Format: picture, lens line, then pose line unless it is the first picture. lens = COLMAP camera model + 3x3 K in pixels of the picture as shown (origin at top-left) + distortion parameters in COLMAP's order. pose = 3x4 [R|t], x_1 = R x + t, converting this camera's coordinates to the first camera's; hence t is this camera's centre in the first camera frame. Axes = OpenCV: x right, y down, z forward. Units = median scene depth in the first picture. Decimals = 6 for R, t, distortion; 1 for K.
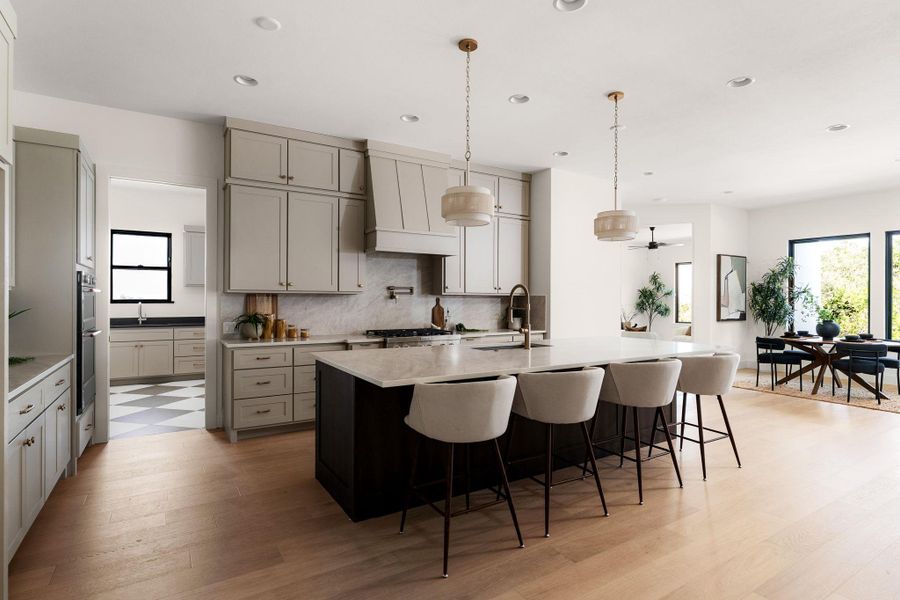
lens RADIAL K [[462.5, 0, 451.0], [0, 462.5, 297.0], [0, 0, 1]] dist [-0.000880, -0.000444]
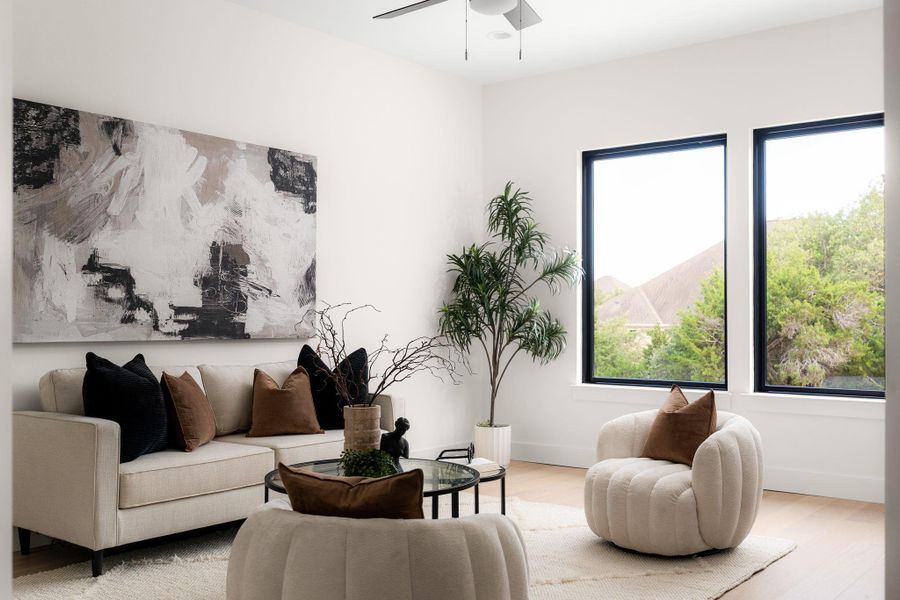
lens RADIAL K [[898.6, 0, 450.0], [0, 898.6, 300.0], [0, 0, 1]] dist [-0.001751, -0.001523]
pose [[0.941956, -0.000052, 0.335737, 0.401263], [0.003251, 0.999955, -0.008966, 0.022891], [-0.335722, 0.009537, 0.941913, 0.897583]]
